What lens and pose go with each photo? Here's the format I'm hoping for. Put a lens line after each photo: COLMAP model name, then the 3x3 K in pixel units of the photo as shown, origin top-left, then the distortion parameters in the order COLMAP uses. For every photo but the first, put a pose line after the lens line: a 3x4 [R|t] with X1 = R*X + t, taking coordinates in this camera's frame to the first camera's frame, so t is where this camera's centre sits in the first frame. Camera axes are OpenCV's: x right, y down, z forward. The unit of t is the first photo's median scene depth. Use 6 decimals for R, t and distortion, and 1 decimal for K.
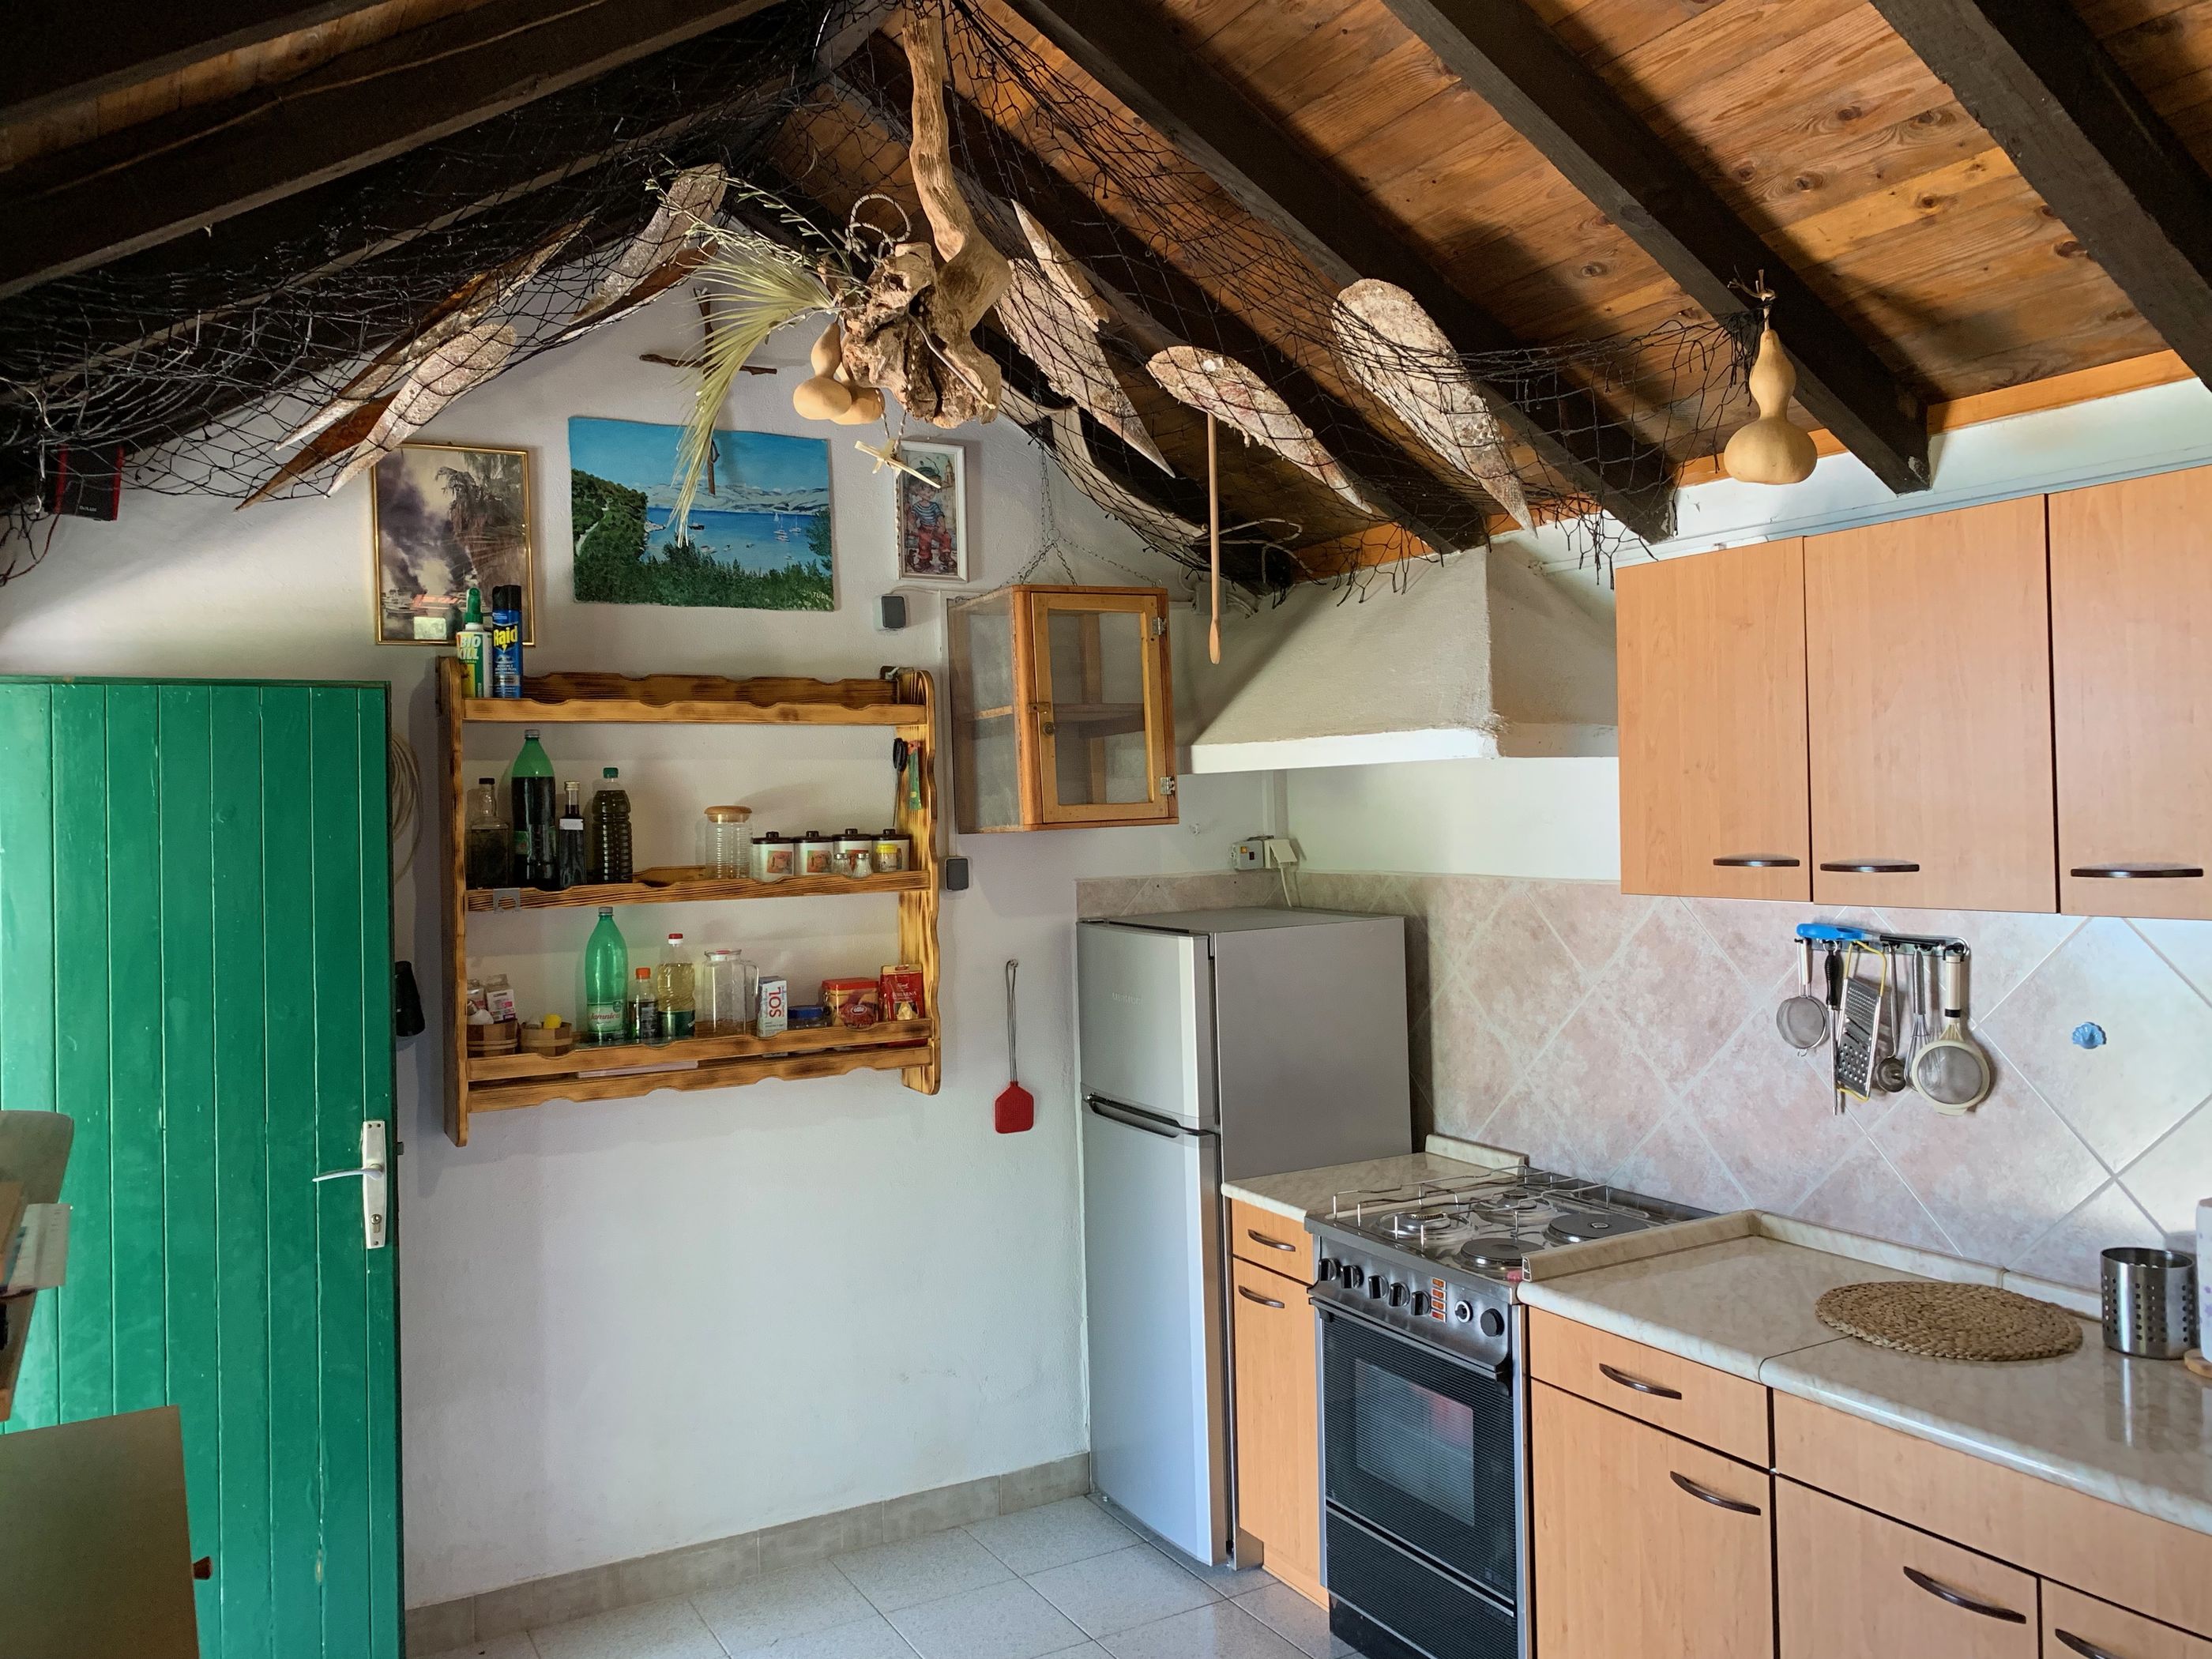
lens RADIAL K [[1699.3, 0, 1105.6], [0, 1699.3, 820.2], [0, 0, 1]] dist [0.051985, -0.066120]
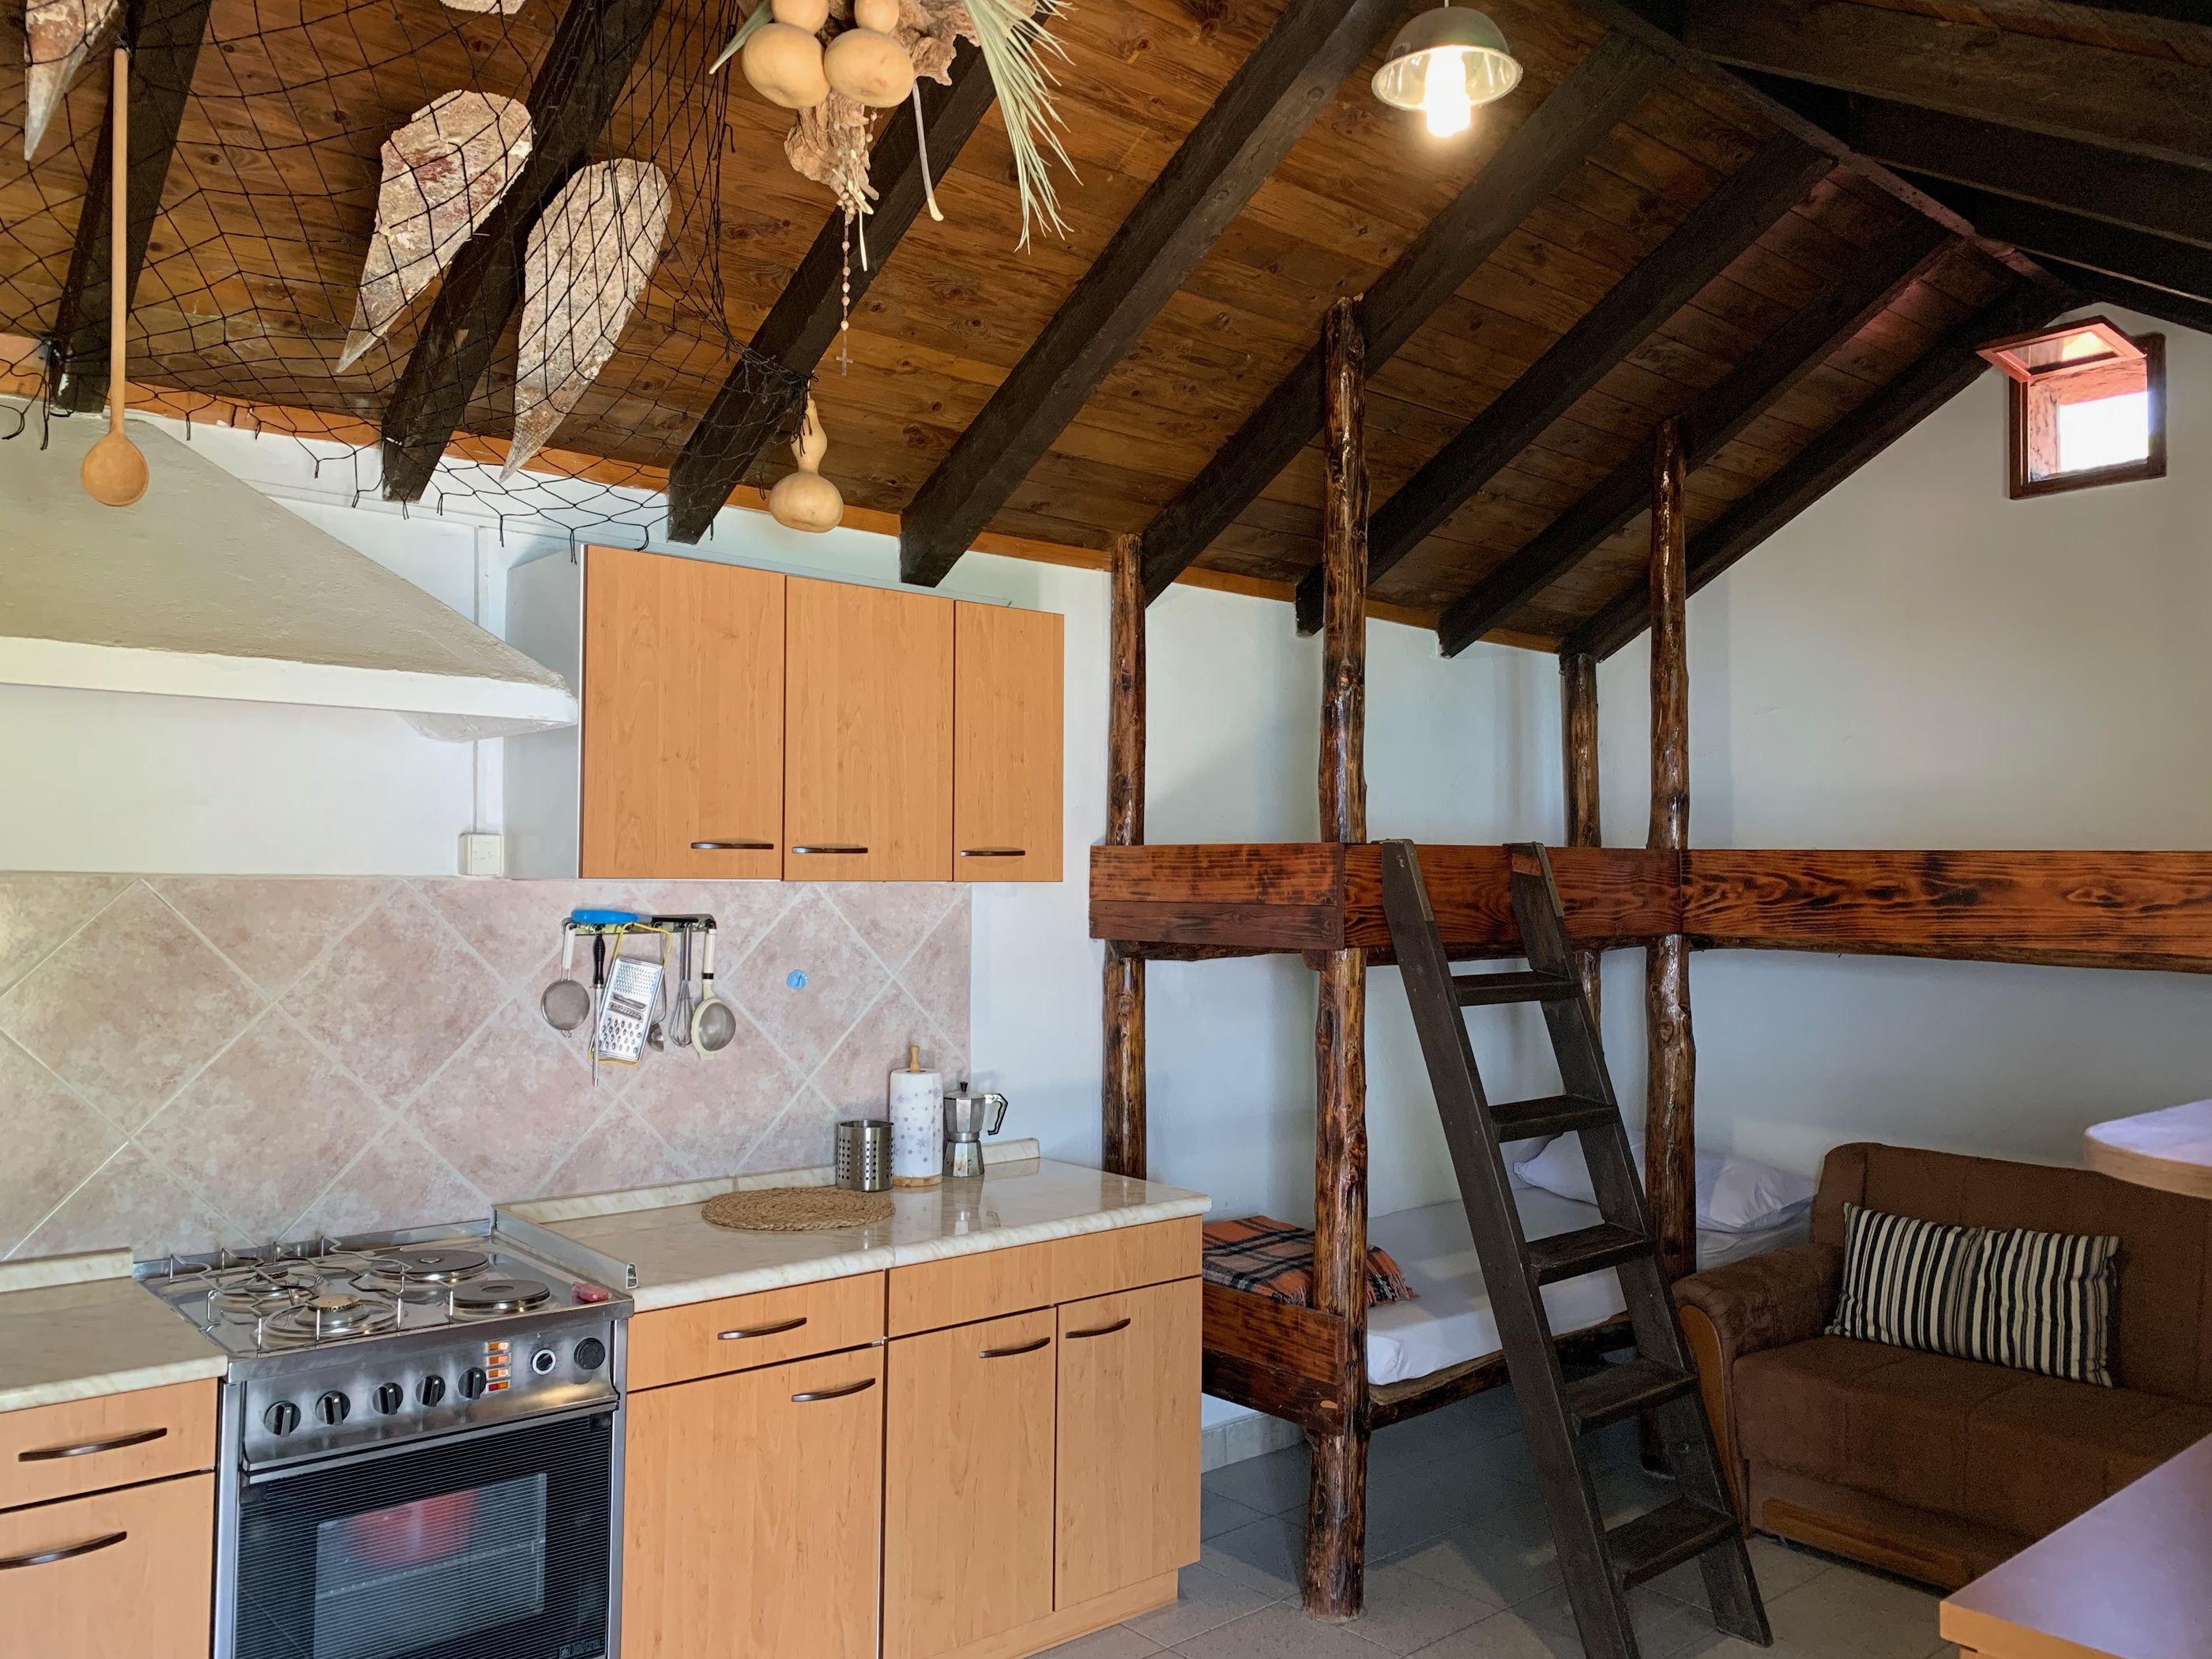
lens RADIAL K [[1699.3, 0, 1069.7], [0, 1699.3, 816.5], [0, 0, 1]] dist [0.051985, -0.066120]
pose [[-0.176295, 0.055146, 0.982791, -0.630778], [0.001135, 0.998440, -0.055821, 0.056084], [-0.984337, -0.008726, -0.176082, 0.806504]]
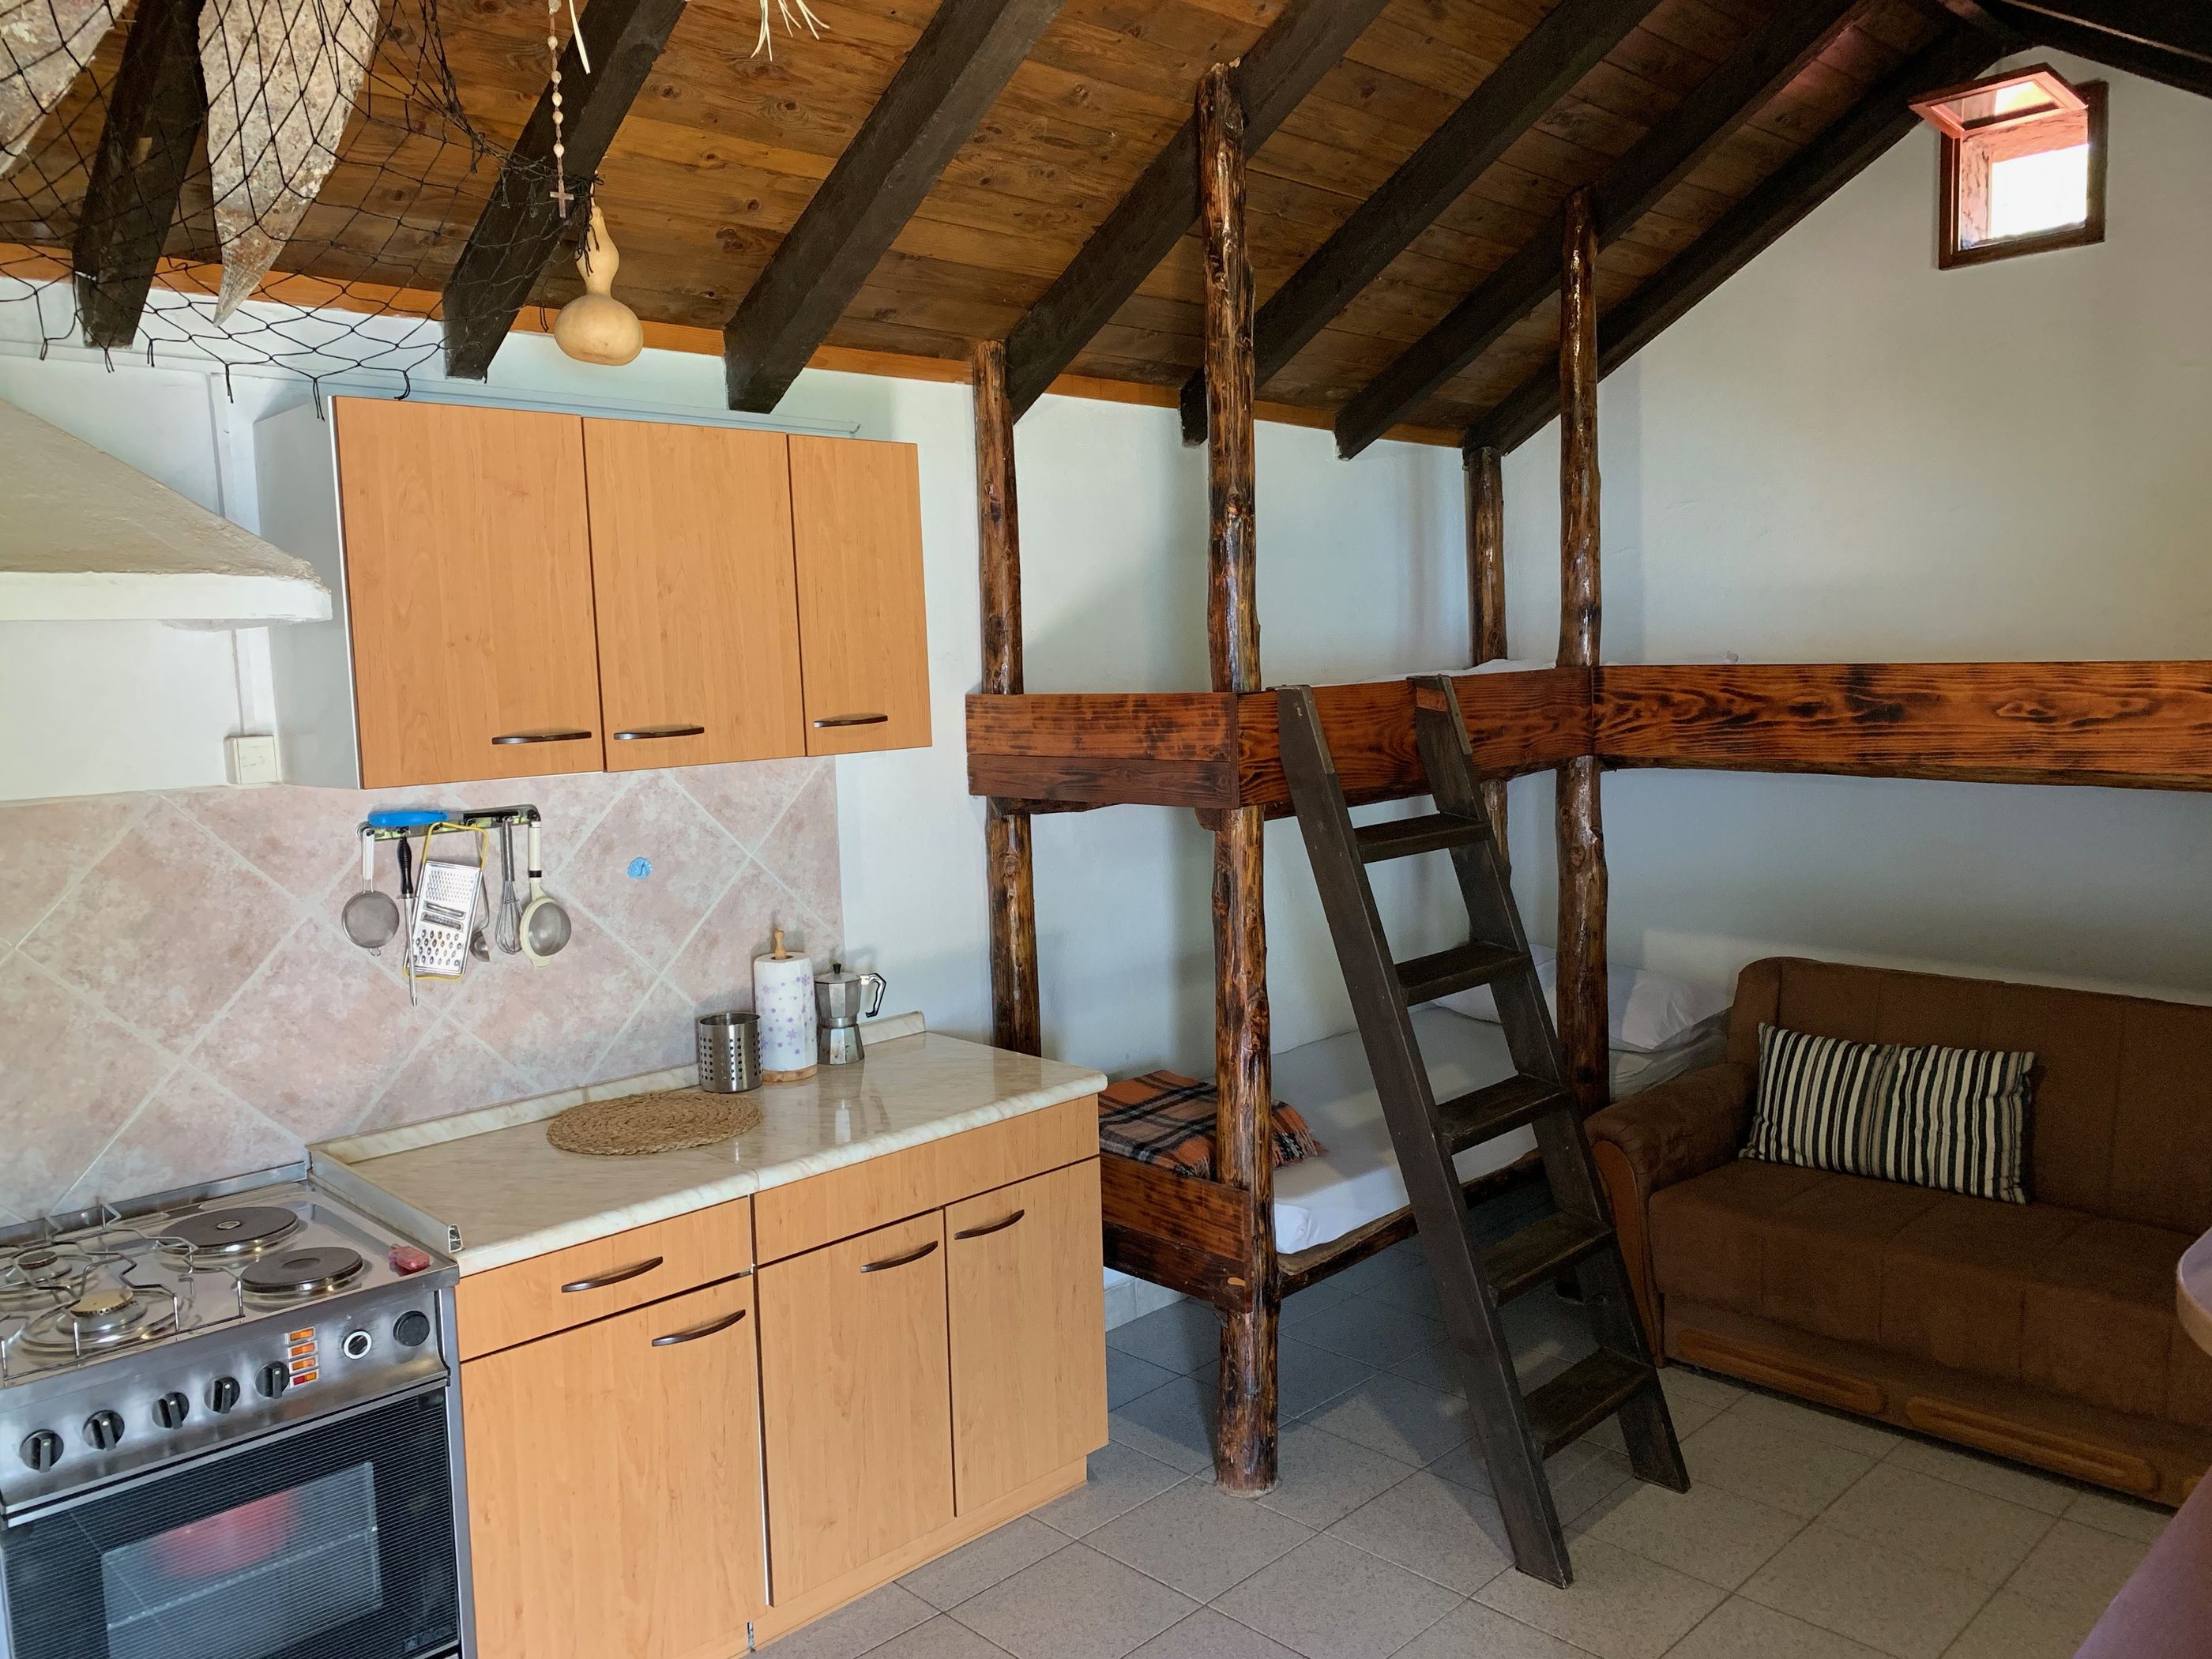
lens RADIAL K [[1699.3, 0, 1083.8], [0, 1699.3, 806.3], [0, 0, 1]] dist [0.051985, -0.066120]
pose [[-0.236514, -0.059326, 0.969815, -0.540662], [0.044451, 0.996428, 0.071795, 0.005727], [-0.970611, 0.060090, -0.233032, 0.765696]]
